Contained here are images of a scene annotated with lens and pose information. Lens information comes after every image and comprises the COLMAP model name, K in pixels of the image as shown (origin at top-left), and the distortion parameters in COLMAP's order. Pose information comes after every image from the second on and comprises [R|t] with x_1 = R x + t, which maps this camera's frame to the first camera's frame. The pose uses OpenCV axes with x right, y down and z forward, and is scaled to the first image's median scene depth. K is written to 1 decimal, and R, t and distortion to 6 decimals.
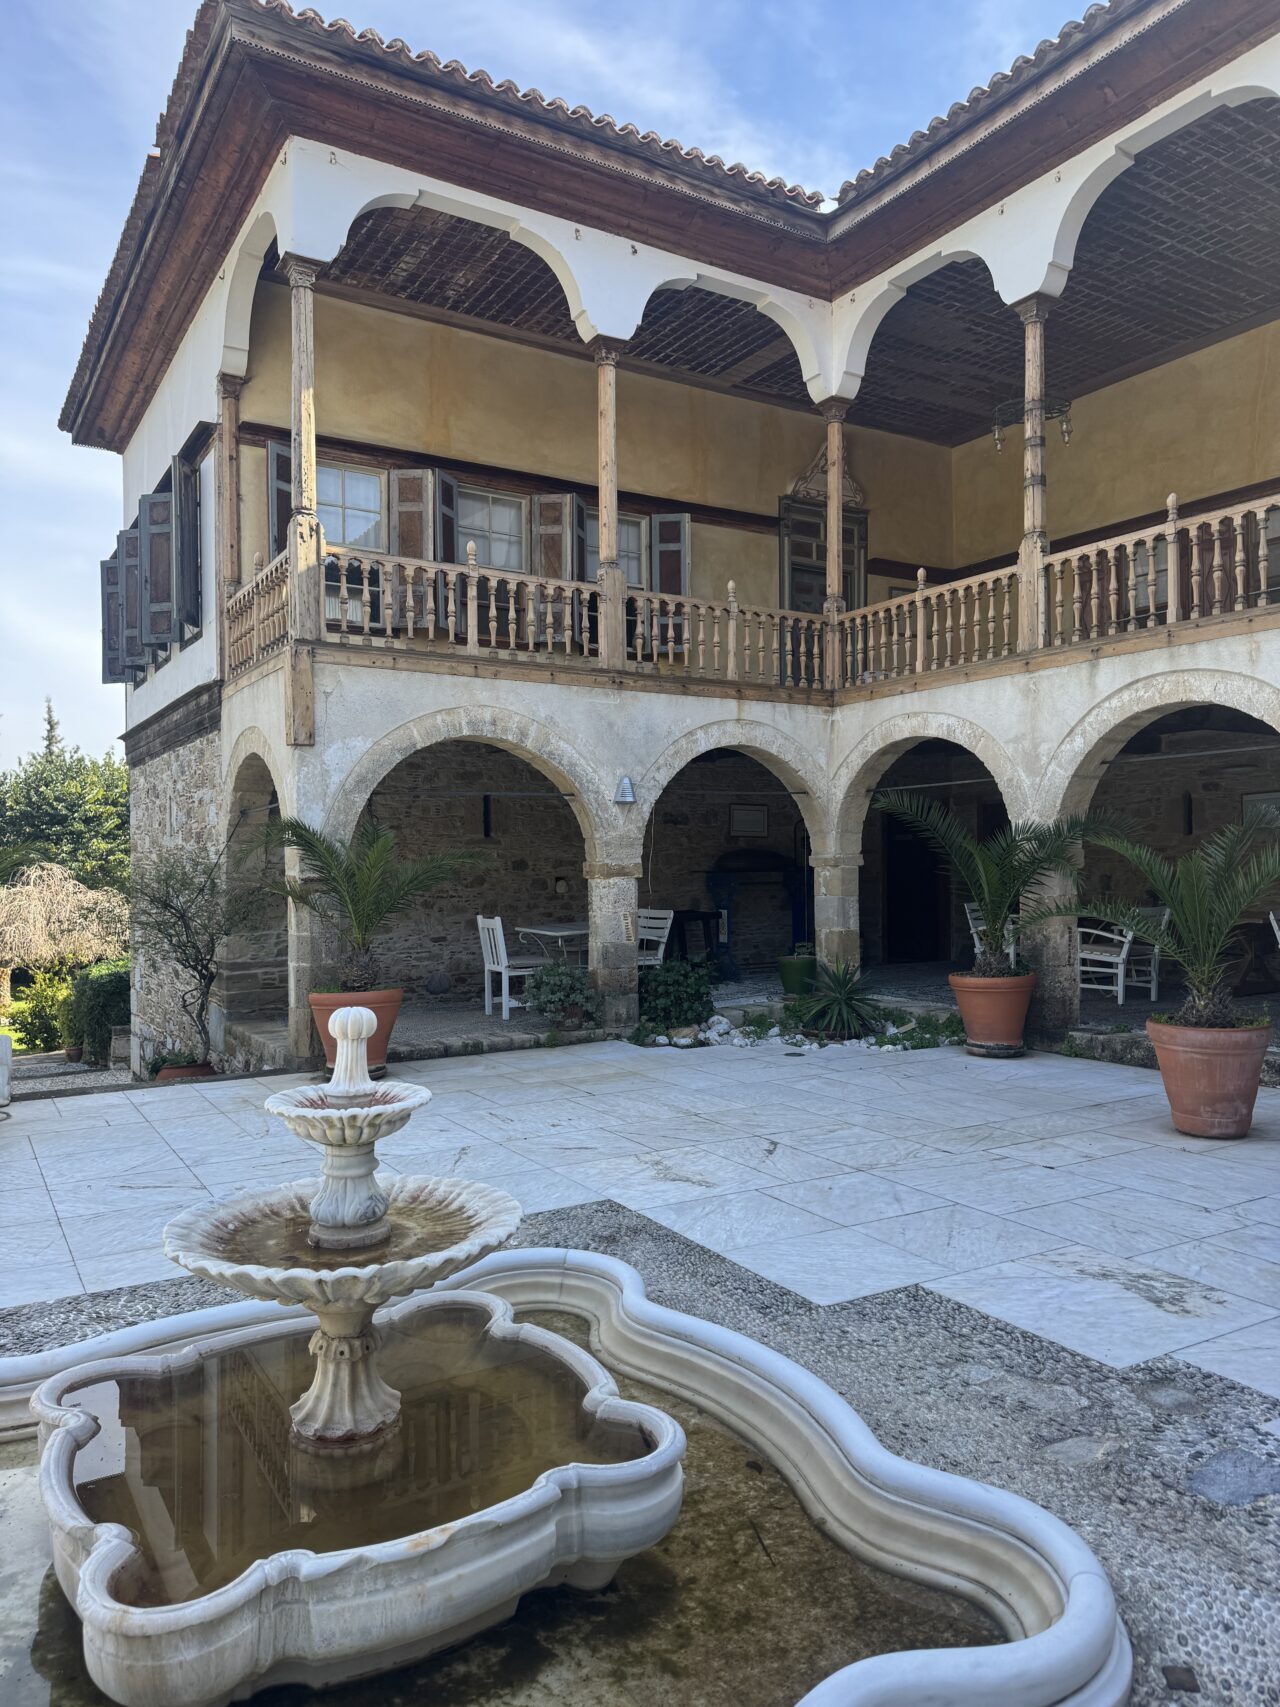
lens RADIAL K [[1207.0, 0, 631.0], [0, 1207.0, 856.4], [0, 0, 1]] dist [0.155914, -0.269416]
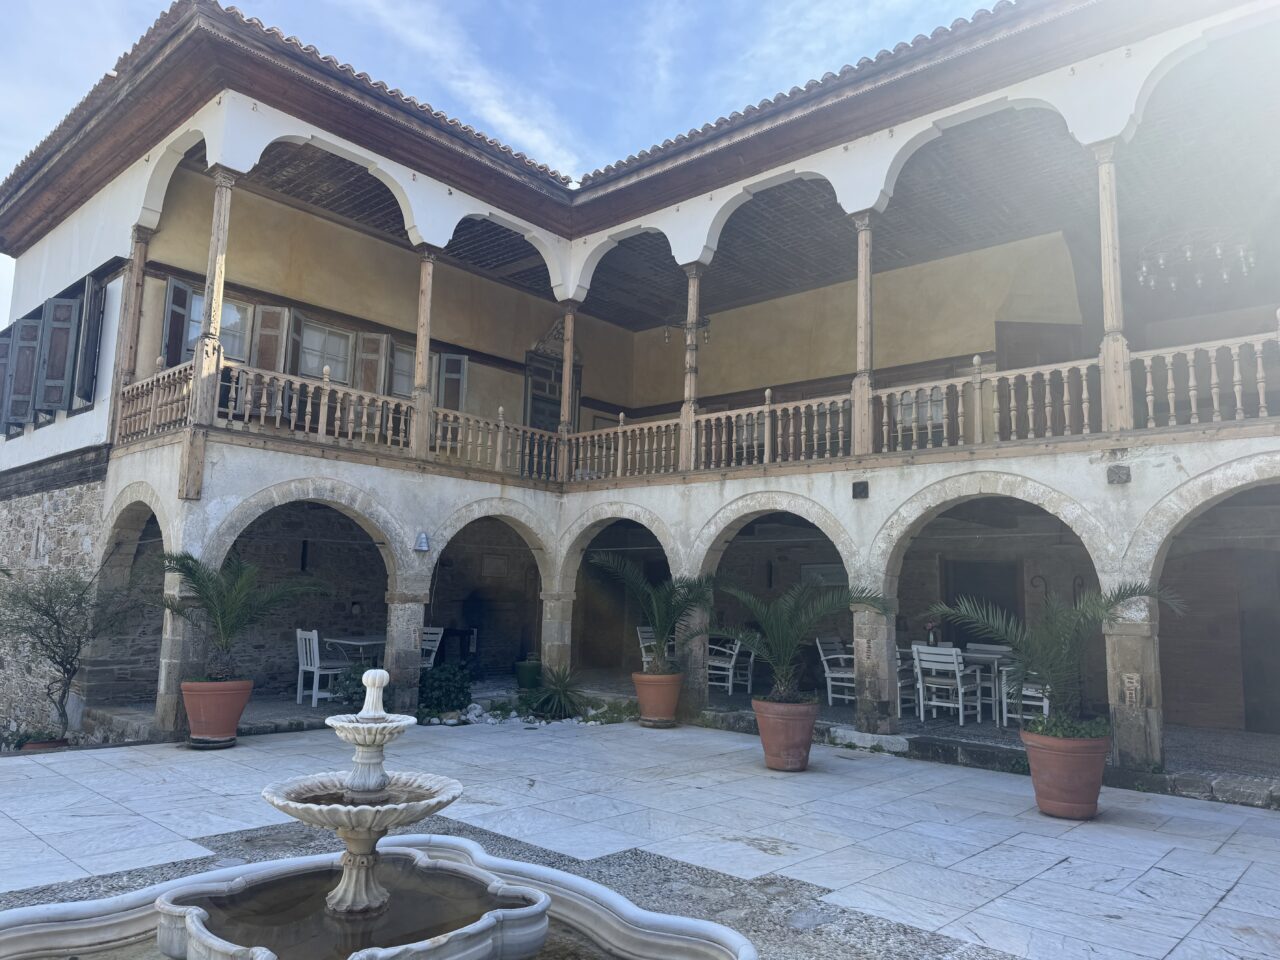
lens RADIAL K [[905.1, 0, 640.0], [0, 905.1, 480.0], [0, 0, 1]] dist [0.155914, -0.269416]
pose [[0.956570, 0.073595, 0.282061, -0.068453], [-0.038452, 0.991007, -0.128167, 0.001374], [-0.288957, 0.111755, 0.950797, -0.118993]]
